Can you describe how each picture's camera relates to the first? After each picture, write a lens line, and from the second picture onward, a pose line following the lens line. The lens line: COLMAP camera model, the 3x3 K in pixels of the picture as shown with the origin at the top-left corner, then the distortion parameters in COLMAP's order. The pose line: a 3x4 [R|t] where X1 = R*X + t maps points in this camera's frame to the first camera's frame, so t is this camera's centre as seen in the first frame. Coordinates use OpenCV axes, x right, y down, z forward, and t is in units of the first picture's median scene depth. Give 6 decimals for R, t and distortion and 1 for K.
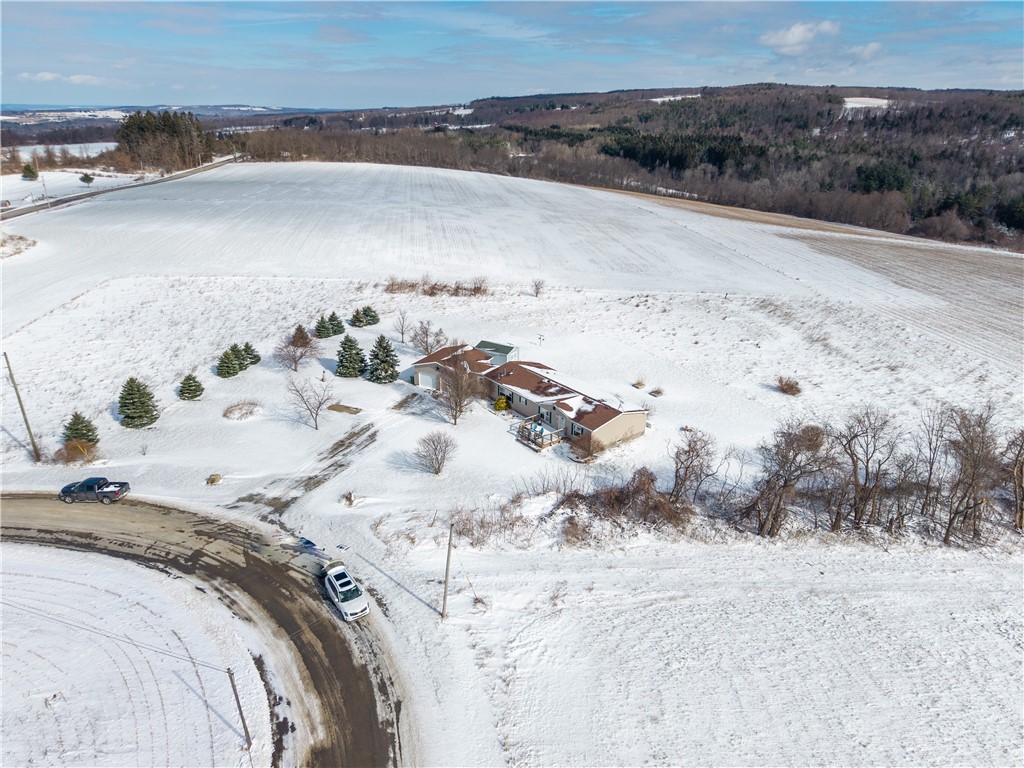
lens RADIAL K [[692.5, 0, 512.0], [0, 692.5, 384.0], [0, 0, 1]] dist [0.094854, -0.108235]
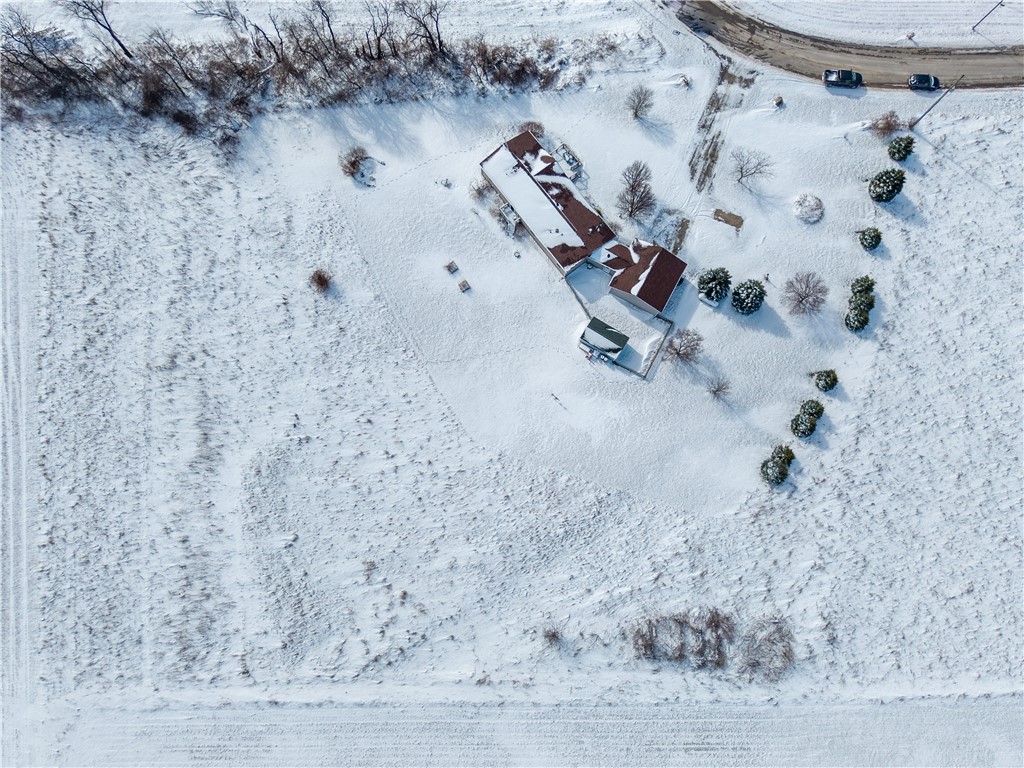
lens RADIAL K [[686.7, 0, 512.0], [0, 686.7, 384.0], [0, 0, 1]] dist [0.022468, -0.029058]
pose [[-0.999849, -0.008150, -0.015348, 0.144163], [-0.013449, -0.196338, 0.980444, -1.179872], [-0.011004, 0.980502, 0.196199, 1.067037]]
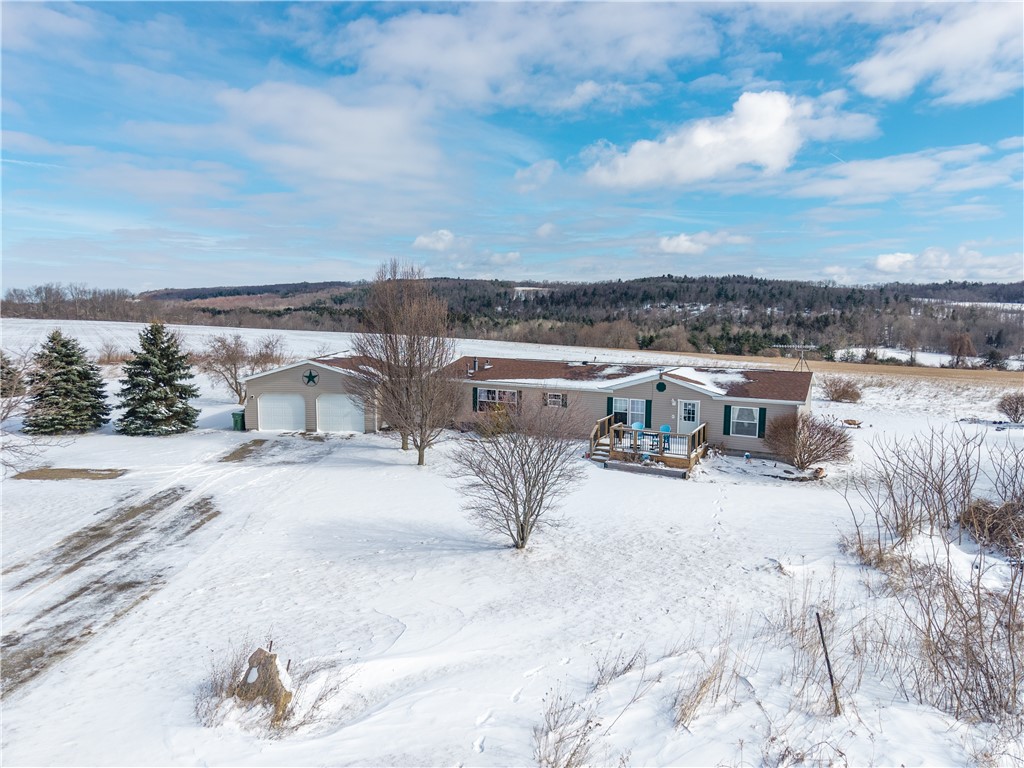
lens RADIAL K [[686.7, 0, 512.0], [0, 686.7, 384.0], [0, 0, 1]] dist [0.022468, -0.029058]
pose [[0.902606, -0.049698, 0.427590, -0.191079], [0.162062, 0.959462, -0.230583, 0.108446], [-0.398796, 0.277422, 0.874070, 0.615089]]
